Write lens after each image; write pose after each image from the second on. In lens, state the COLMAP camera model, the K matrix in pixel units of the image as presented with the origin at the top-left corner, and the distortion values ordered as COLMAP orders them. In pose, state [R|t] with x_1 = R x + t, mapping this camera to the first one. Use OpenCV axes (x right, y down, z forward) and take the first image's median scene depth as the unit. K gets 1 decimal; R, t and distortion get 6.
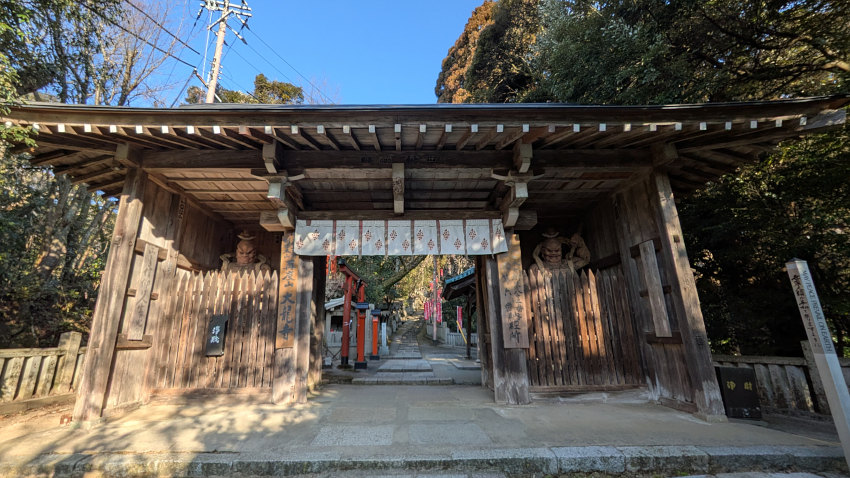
lens RADIAL K [[343.6, 0, 406.7], [0, 343.6, 233.9], [0, 0, 1]] dist [0.000614, 0.000019]
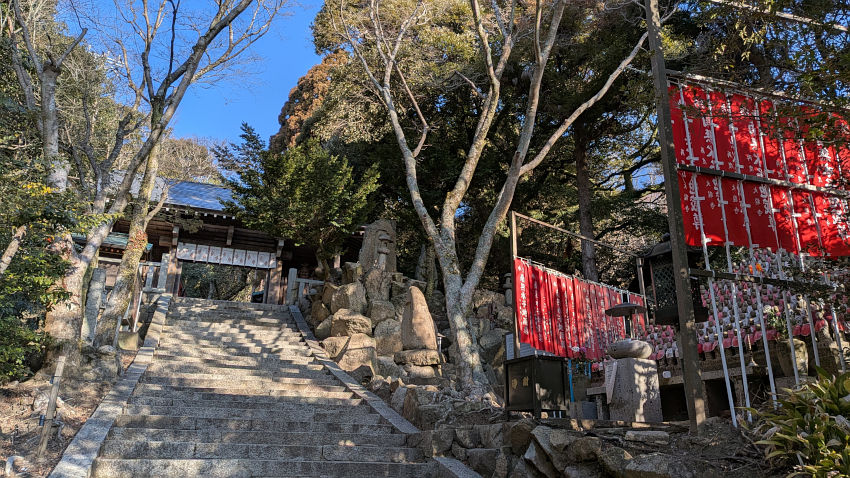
lens RADIAL K [[643.0, 0, 425.1], [0, 643.0, 219.0], [0, 0, 1]] dist [0.059946, -0.000222]
pose [[0.947247, 0.138528, 0.289022, -0.051074], [-0.106895, 0.986685, -0.122577, 0.152538], [-0.302154, 0.085216, 0.949443, -3.415716]]
